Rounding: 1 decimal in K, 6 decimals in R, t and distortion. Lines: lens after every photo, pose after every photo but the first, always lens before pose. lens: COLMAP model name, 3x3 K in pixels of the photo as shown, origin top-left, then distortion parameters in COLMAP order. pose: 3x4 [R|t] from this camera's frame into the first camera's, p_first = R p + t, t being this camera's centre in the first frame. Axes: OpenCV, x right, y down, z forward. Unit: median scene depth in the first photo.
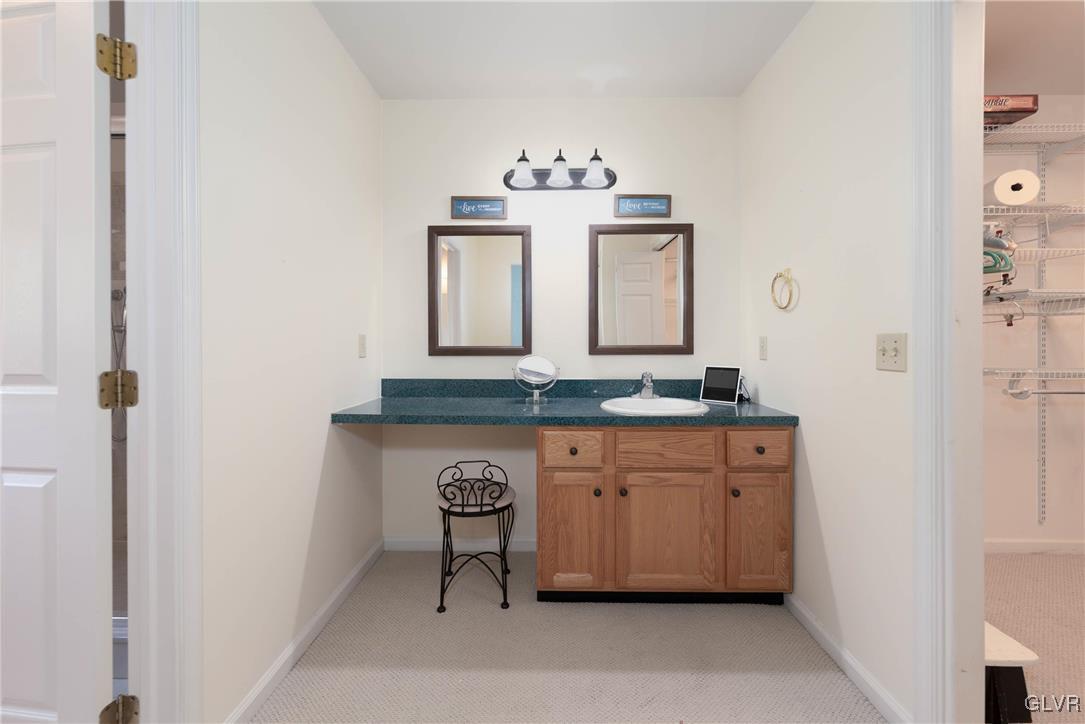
lens RADIAL K [[444.2, 0, 538.9], [0, 444.2, 354.5], [0, 0, 1]] dist [-0.001773, -0.000144]
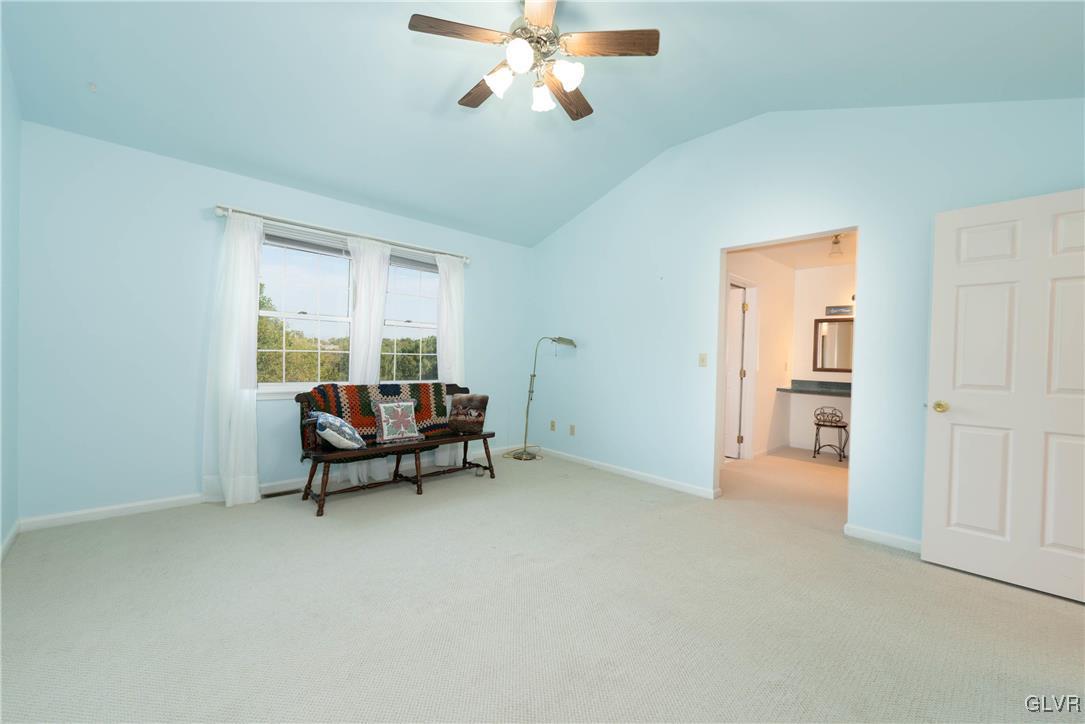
lens RADIAL K [[444.2, 0, 535.4], [0, 444.2, 363.2], [0, 0, 1]] dist [-0.001773, -0.000144]
pose [[0.694704, 0.029671, -0.718684, 0.510096], [-0.043046, 0.999073, -0.000363, 0.028009], [0.718007, 0.031189, 0.695337, -2.056892]]
